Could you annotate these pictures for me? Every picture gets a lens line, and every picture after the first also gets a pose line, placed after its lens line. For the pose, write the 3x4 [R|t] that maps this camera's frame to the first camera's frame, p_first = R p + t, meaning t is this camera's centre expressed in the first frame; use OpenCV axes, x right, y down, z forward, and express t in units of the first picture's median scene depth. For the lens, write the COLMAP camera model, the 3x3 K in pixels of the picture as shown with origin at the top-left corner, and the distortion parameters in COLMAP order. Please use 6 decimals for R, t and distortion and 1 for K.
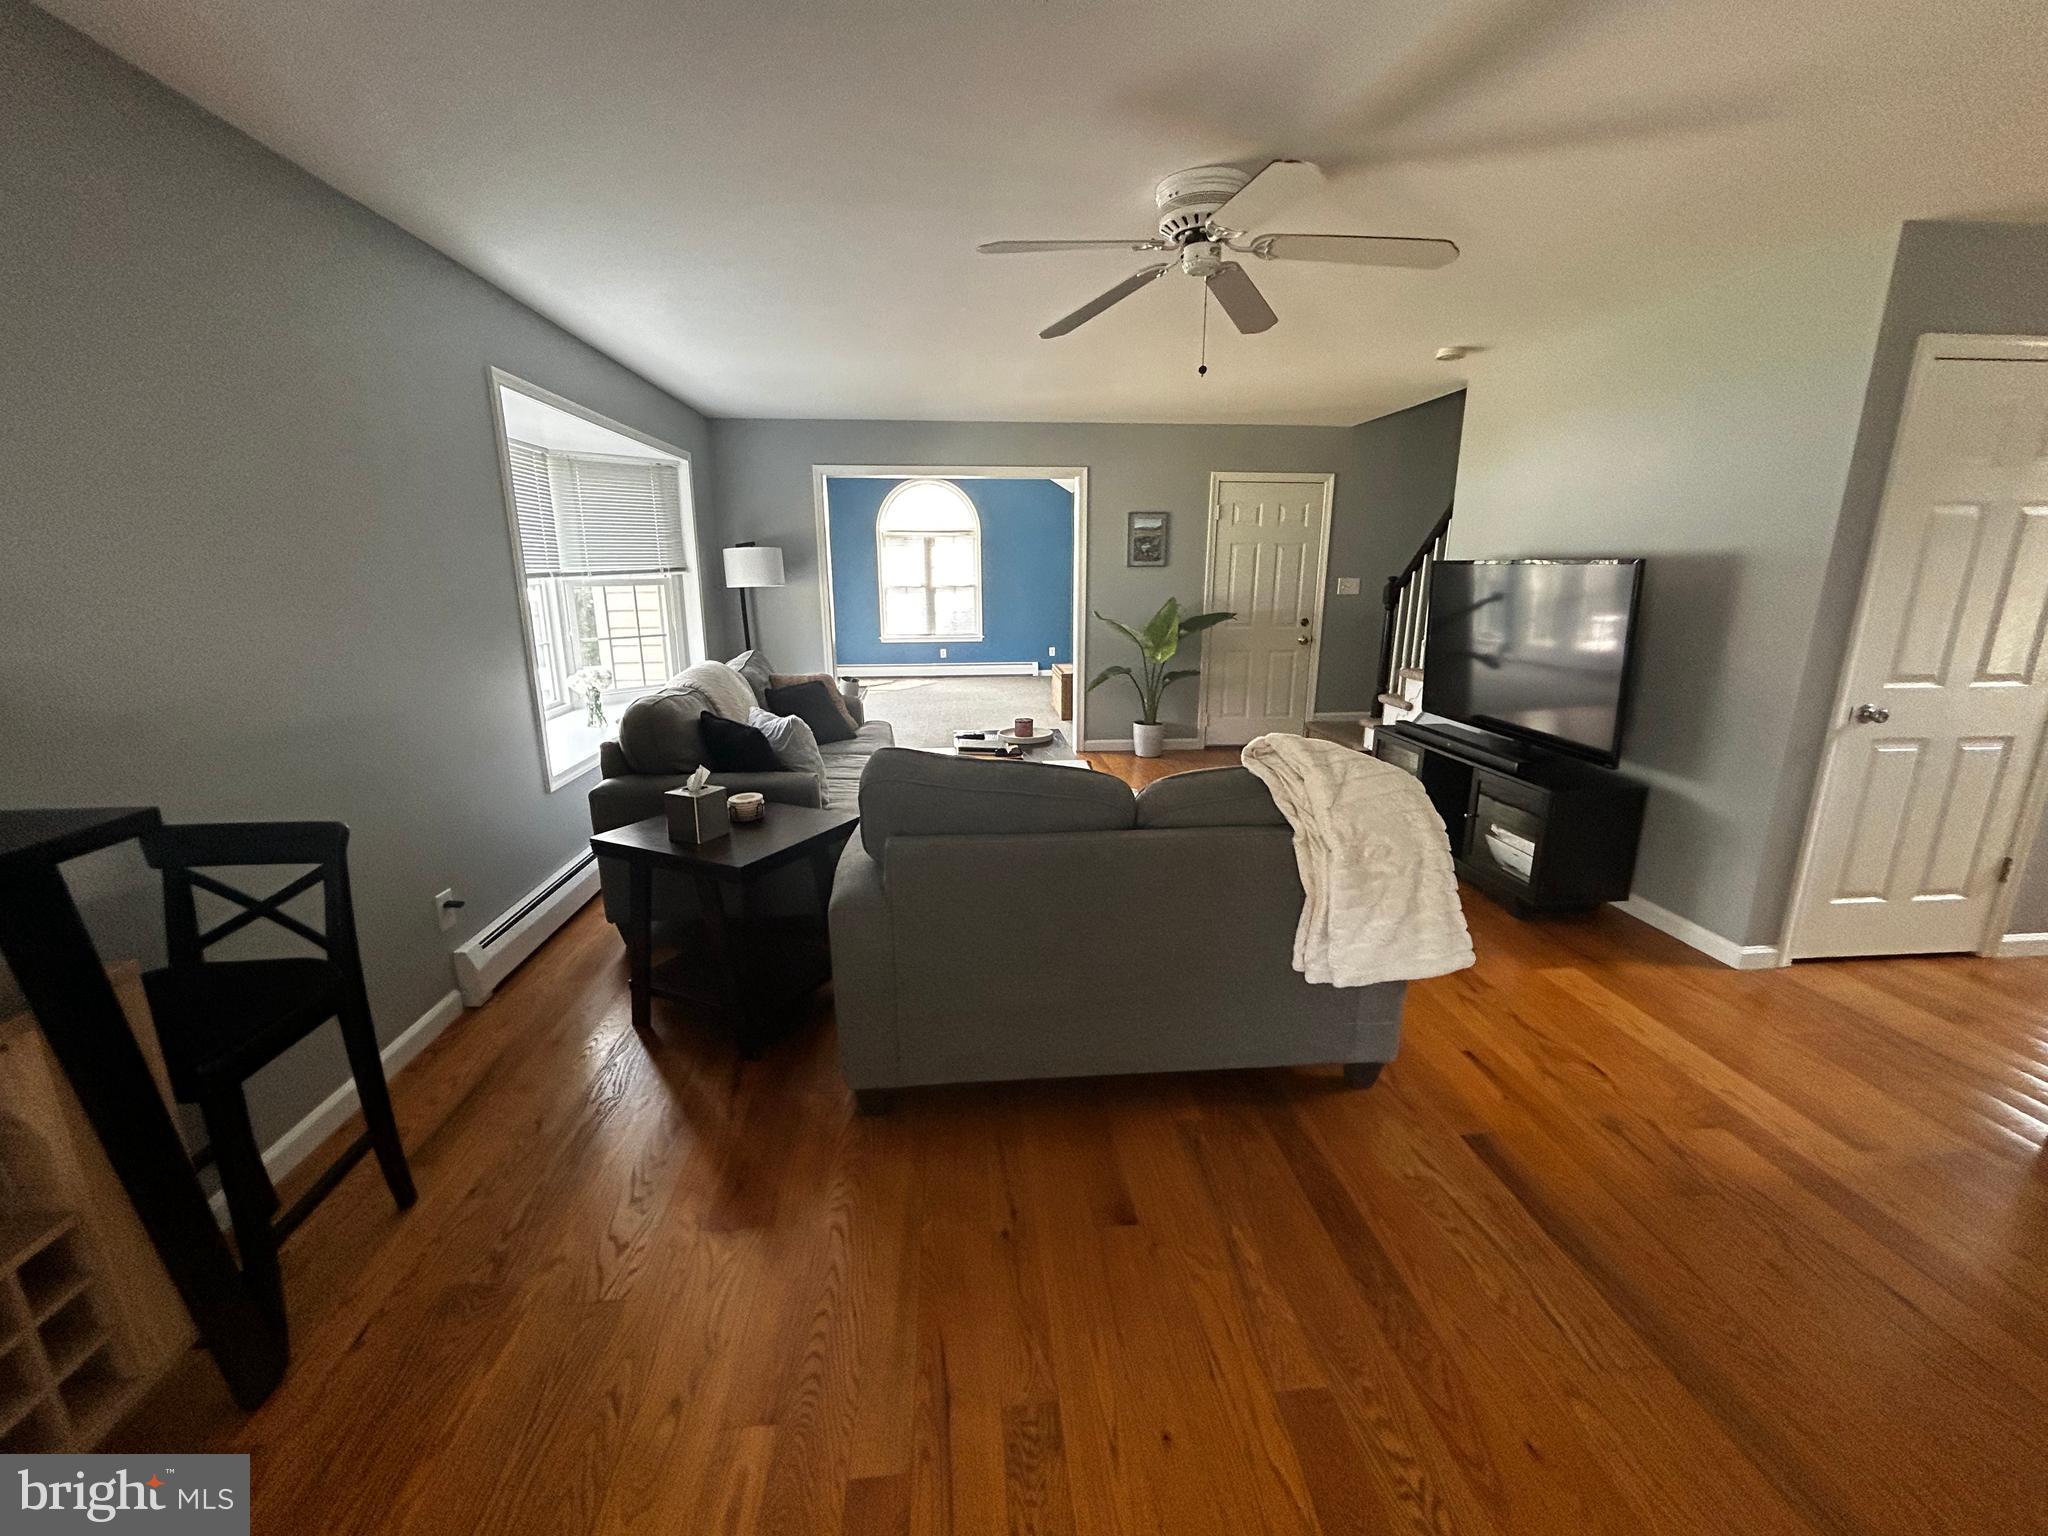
lens RADIAL K [[830.9, 0, 1030.6], [0, 830.9, 767.4], [0, 0, 1]] dist [-0.000978, 0.000259]
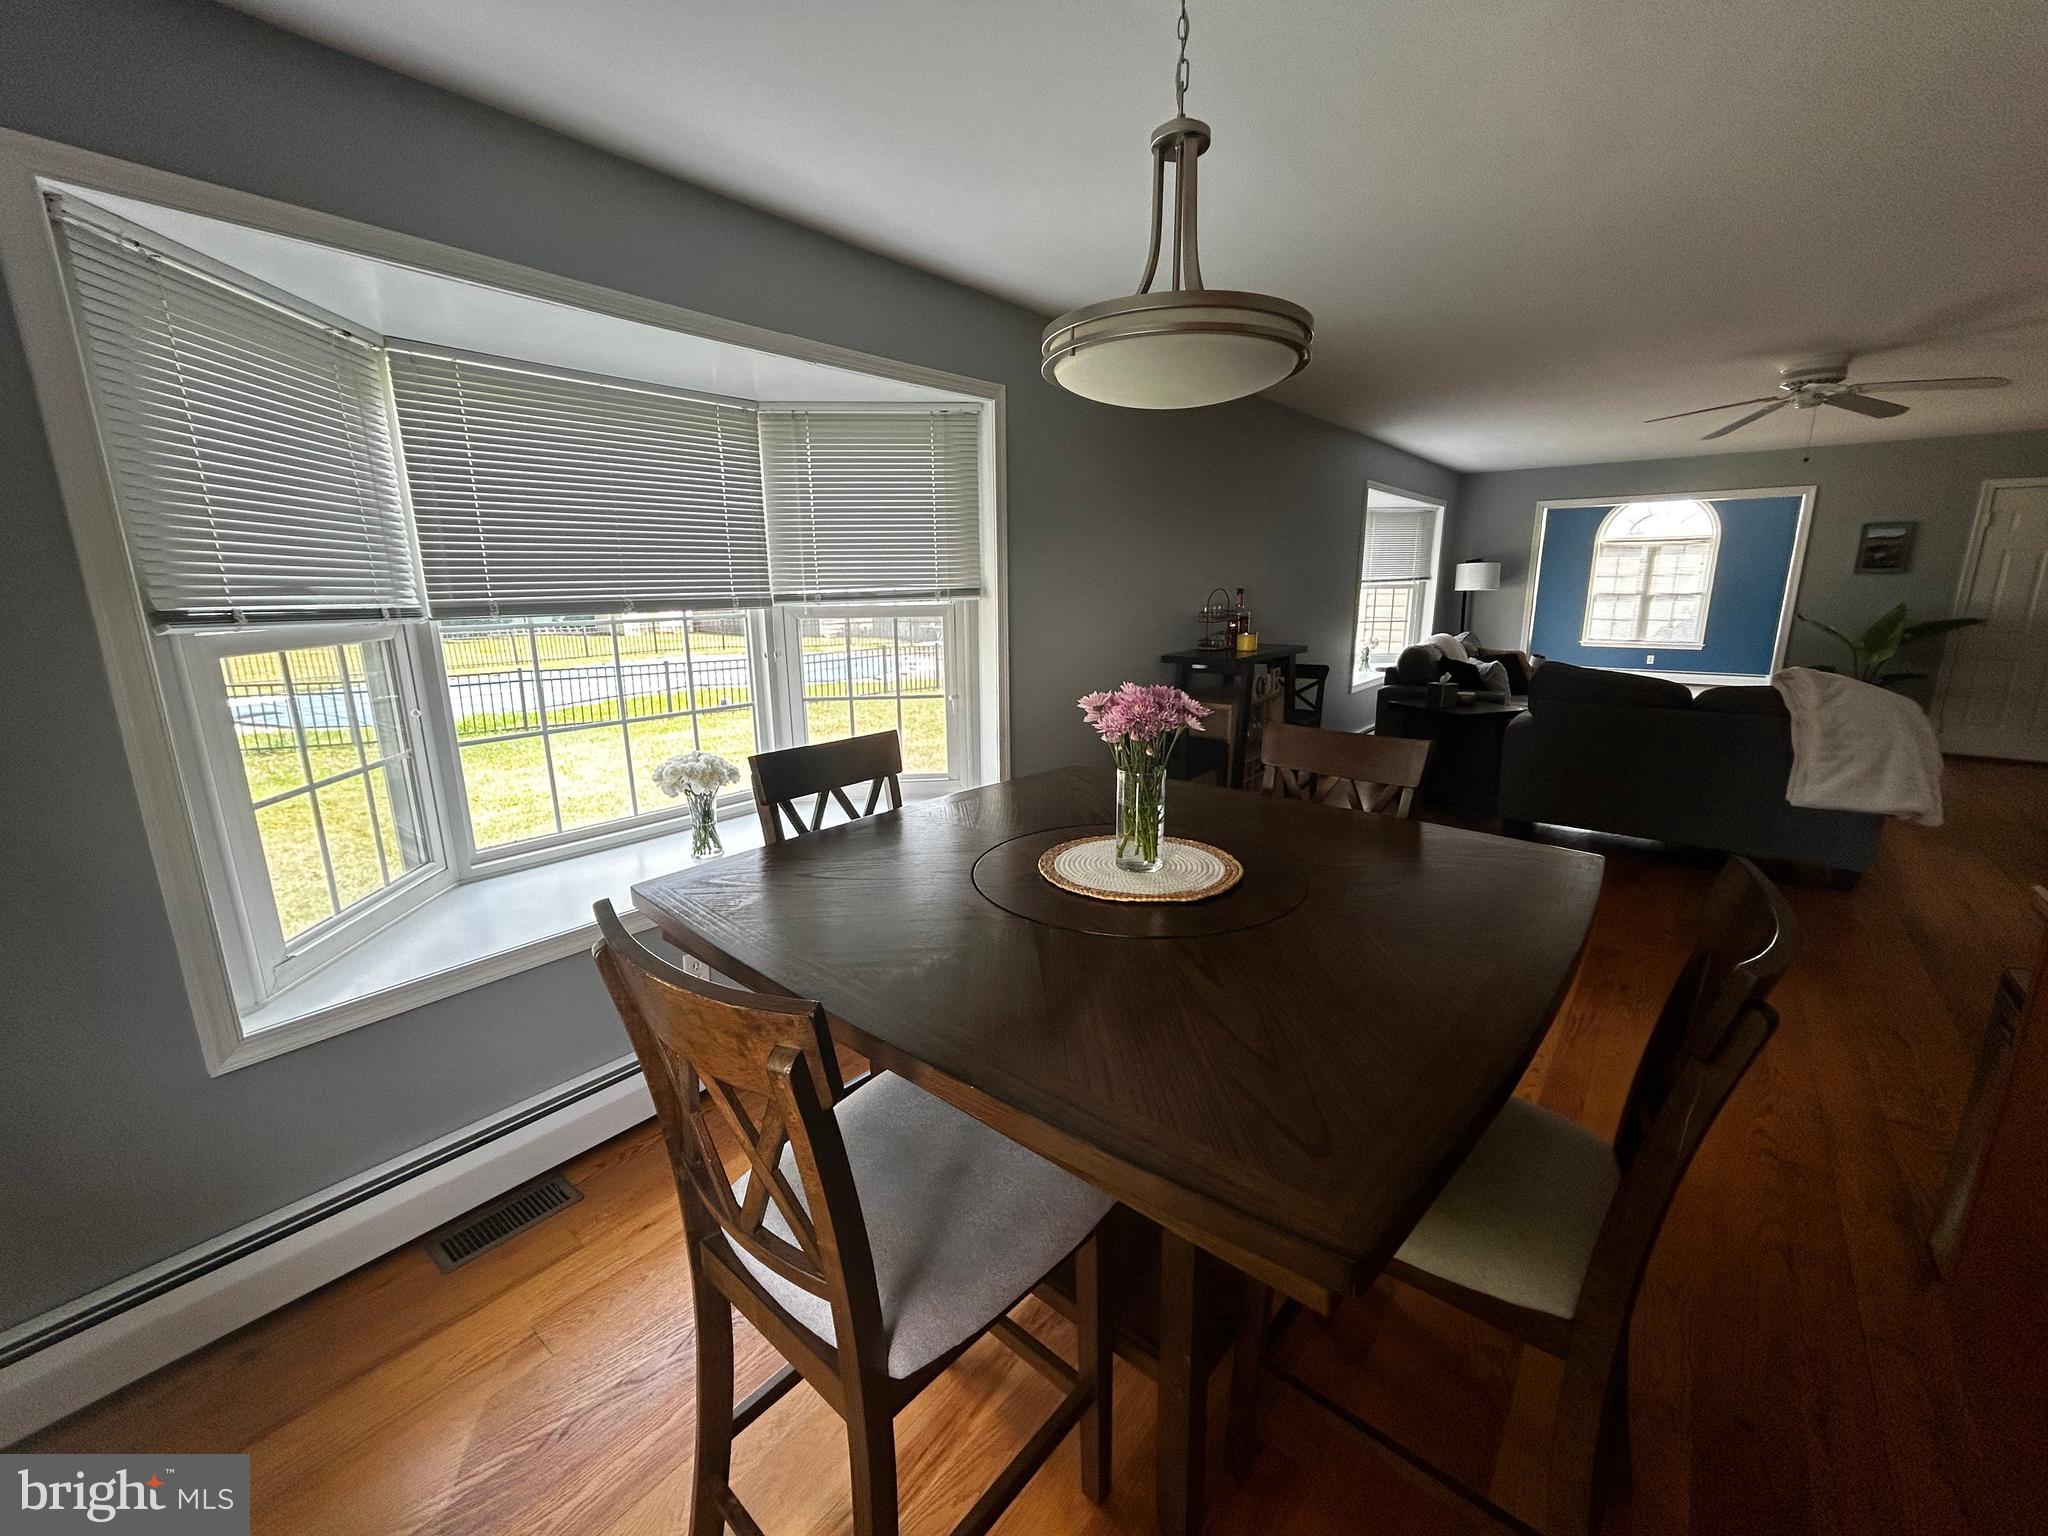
lens RADIAL K [[830.9, 0, 1026.0], [0, 830.9, 773.0], [0, 0, 1]] dist [-0.000978, 0.000259]
pose [[0.714086, 0.154723, -0.682746, 0.130408], [-0.157840, 0.985742, 0.058303, 0.122258], [0.682032, 0.066131, 0.728326, -0.512167]]
